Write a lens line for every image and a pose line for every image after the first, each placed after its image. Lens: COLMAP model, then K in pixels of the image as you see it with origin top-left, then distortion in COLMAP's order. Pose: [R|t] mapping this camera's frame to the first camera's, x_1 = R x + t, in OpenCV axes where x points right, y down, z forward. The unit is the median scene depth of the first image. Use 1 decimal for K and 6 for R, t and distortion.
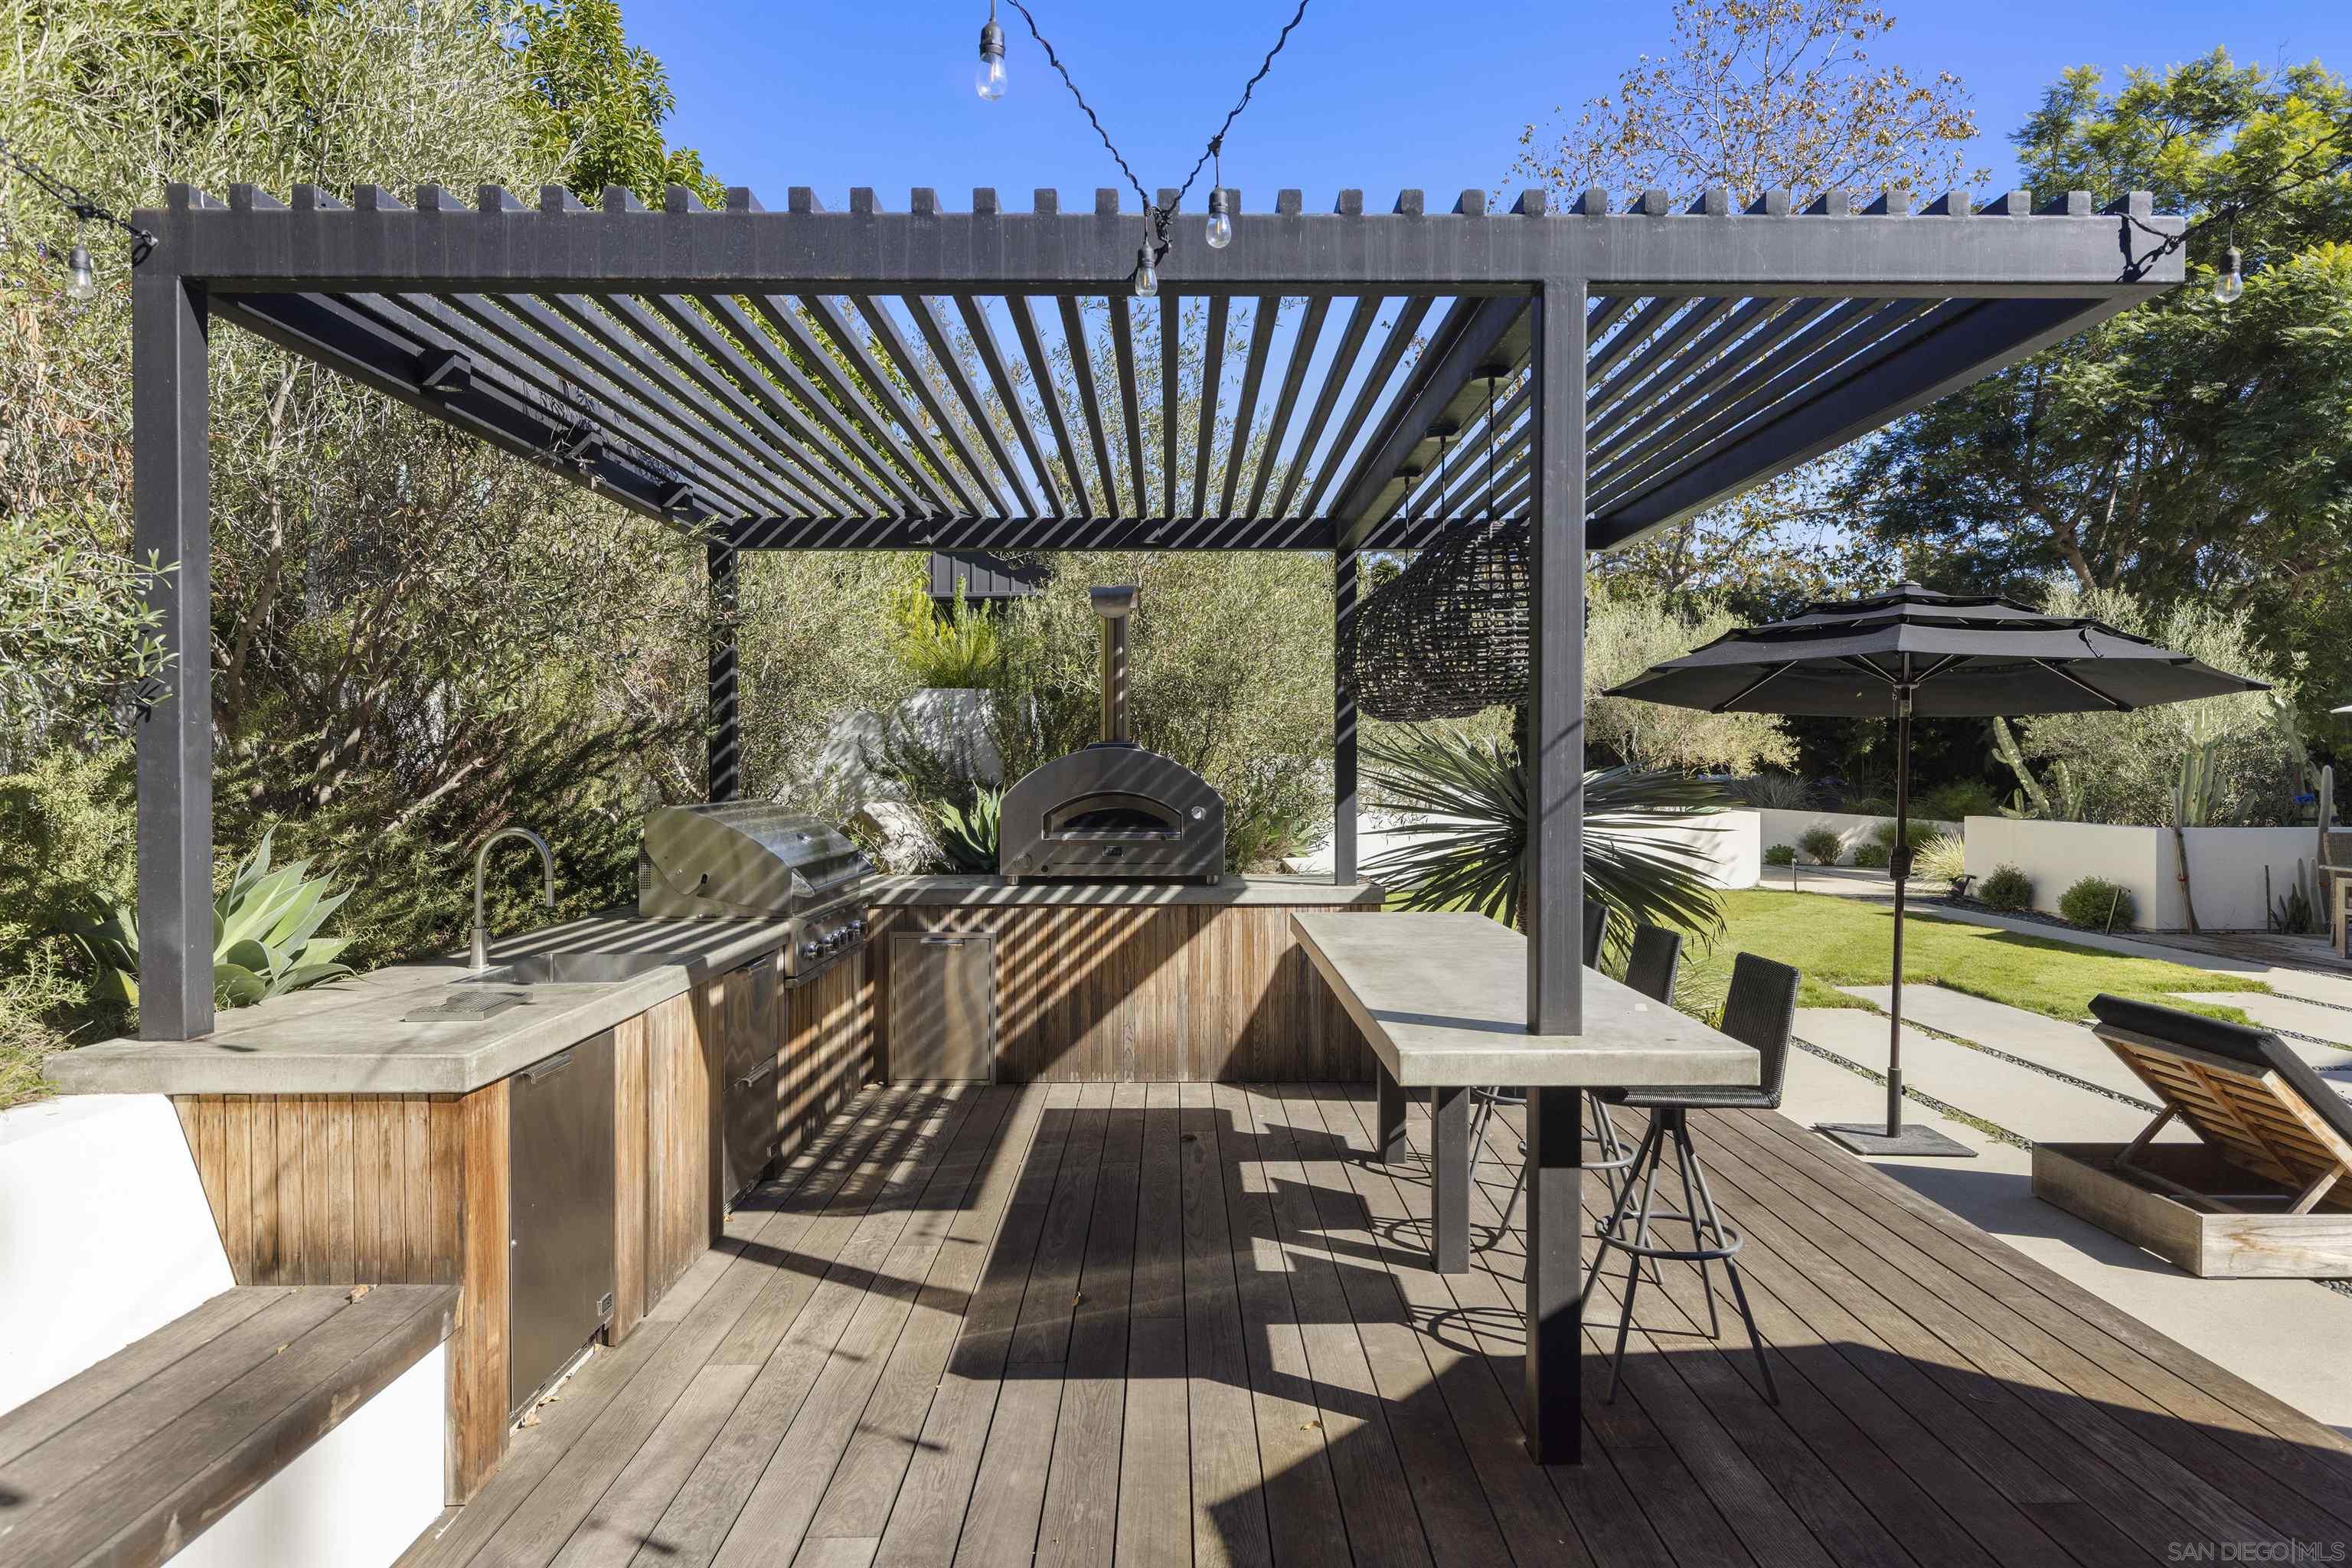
lens RADIAL K [[1446.9, 0, 1194.3], [0, 1446.9, 775.6], [0, 0, 1]] dist [-0.002106, 0.002169]
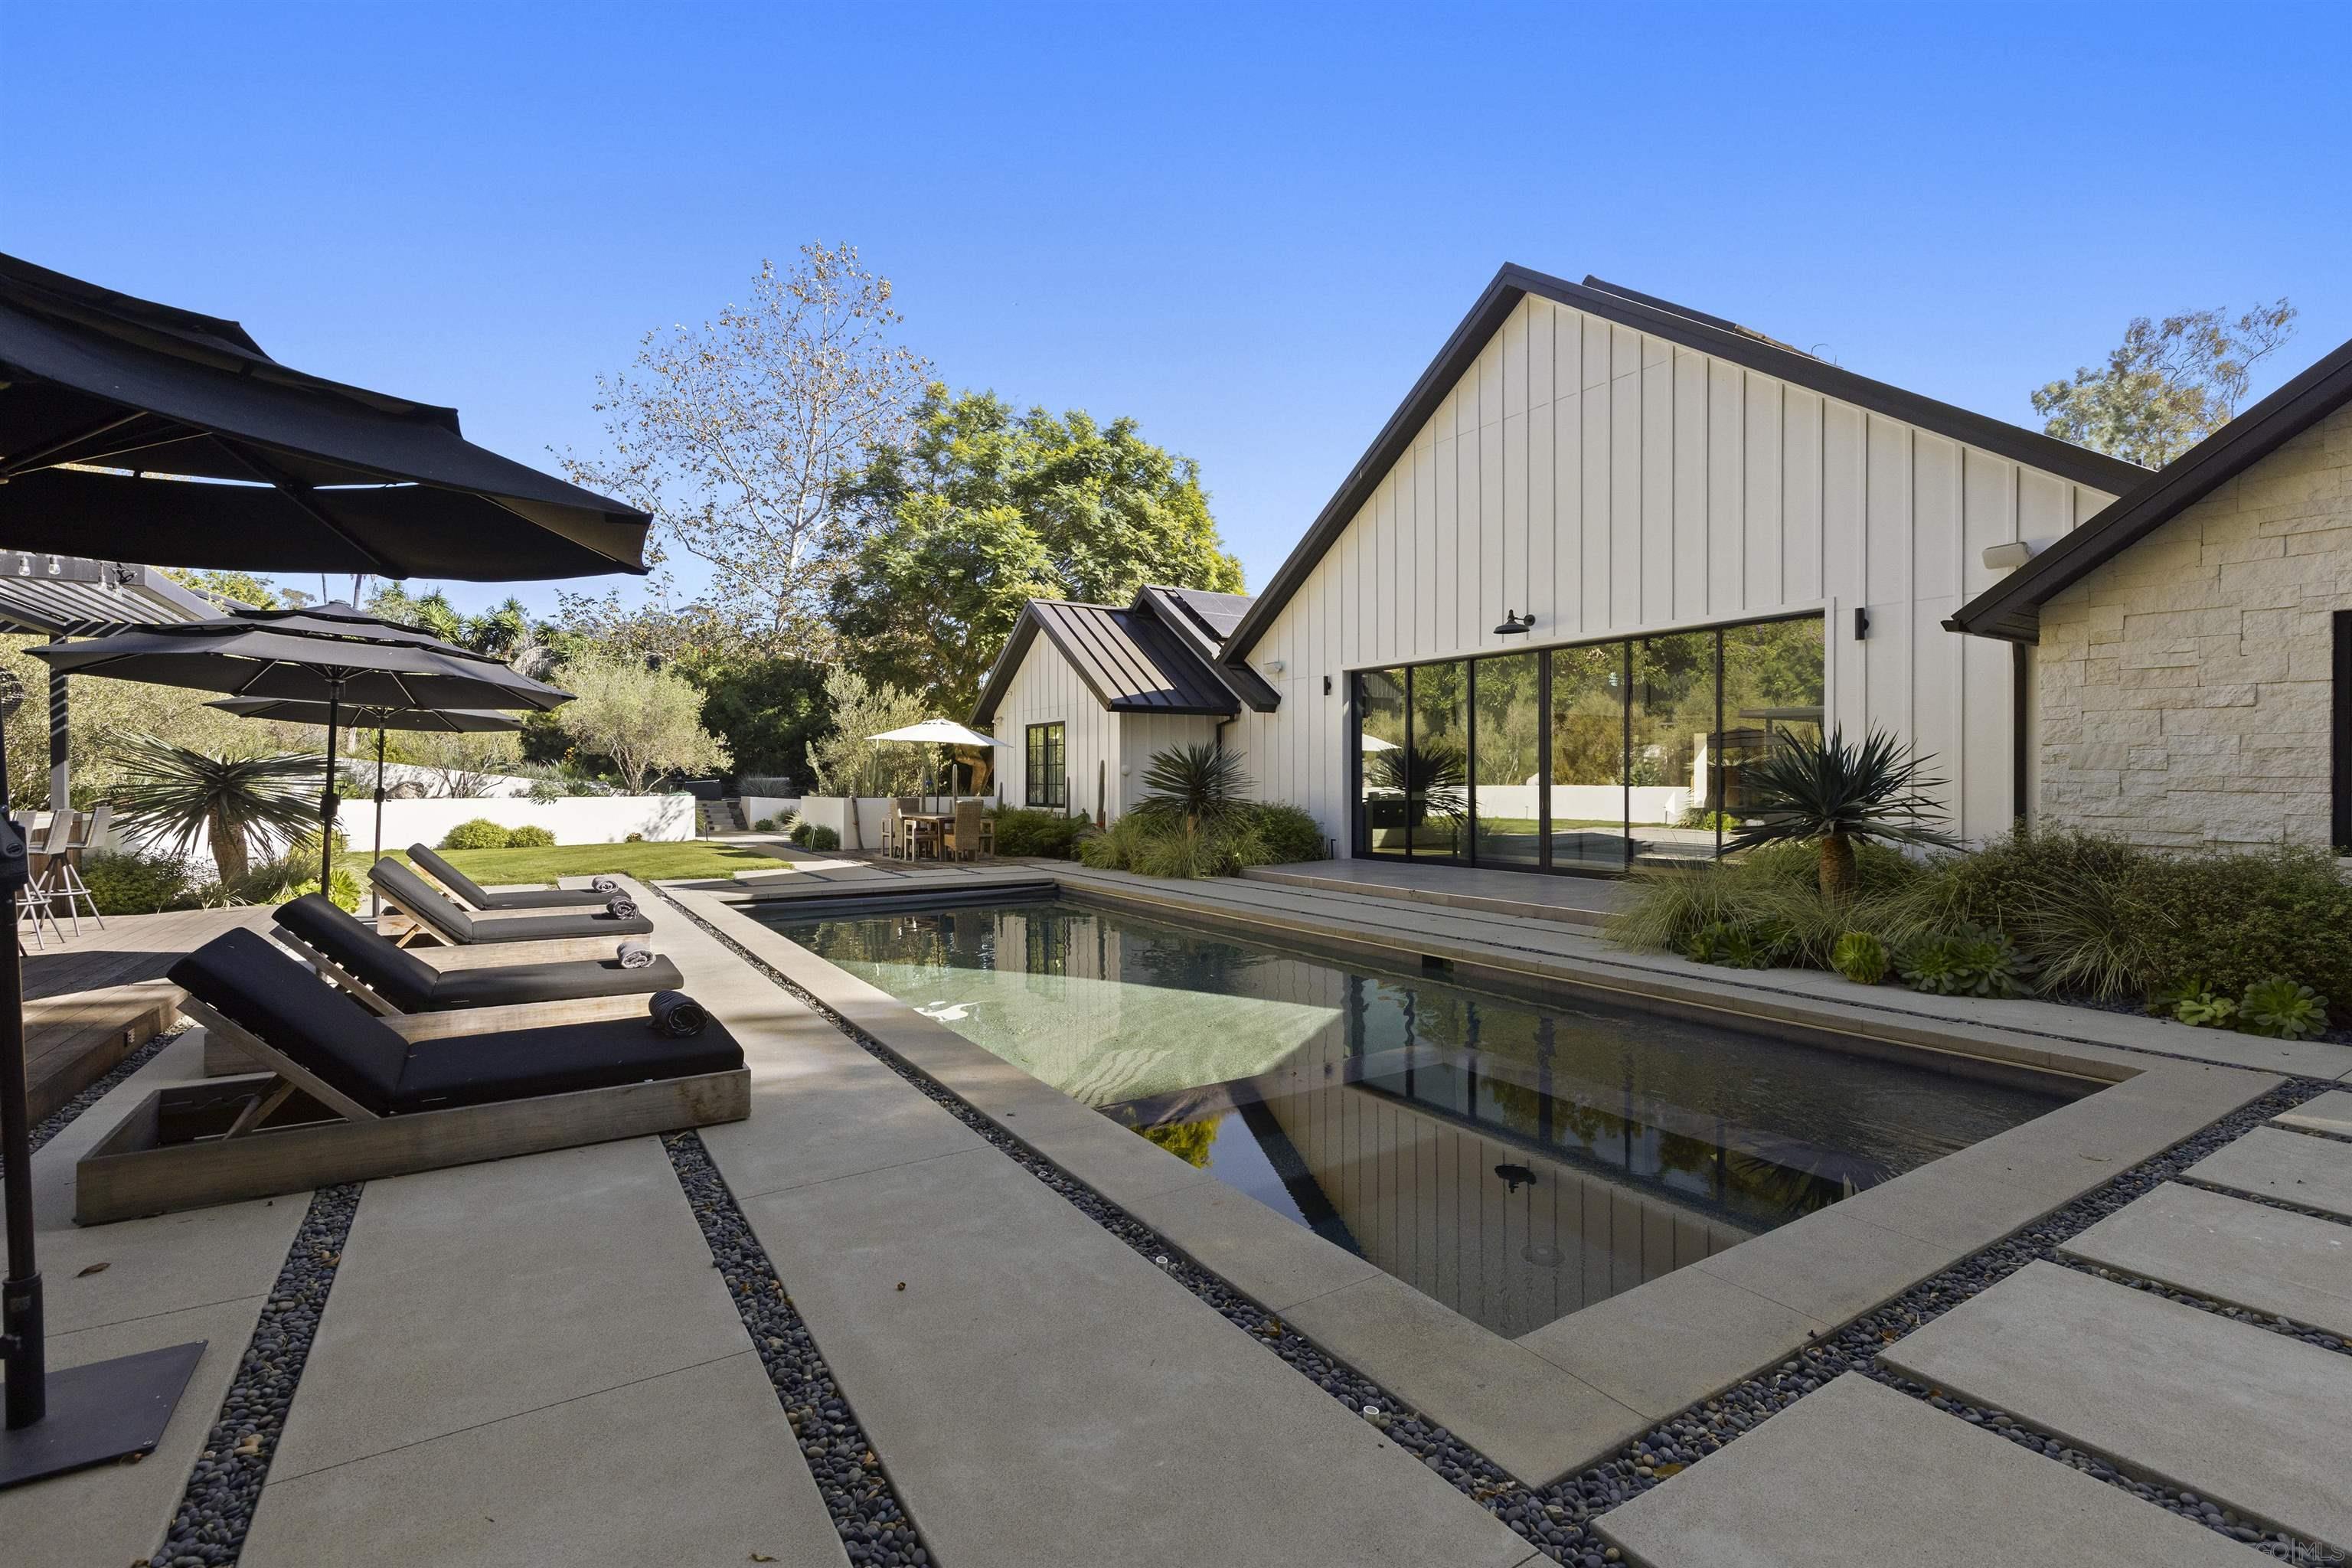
lens RADIAL K [[1056.6, 0, 1185.4], [0, 1056.6, 782.1], [0, 0, 1]] dist [0.013890, -0.000529]
pose [[0.848766, -0.000371, 0.528769, 0.622968], [0.003124, 0.999986, -0.004313, 0.048108], [-0.528760, 0.005313, 0.848755, -0.974933]]
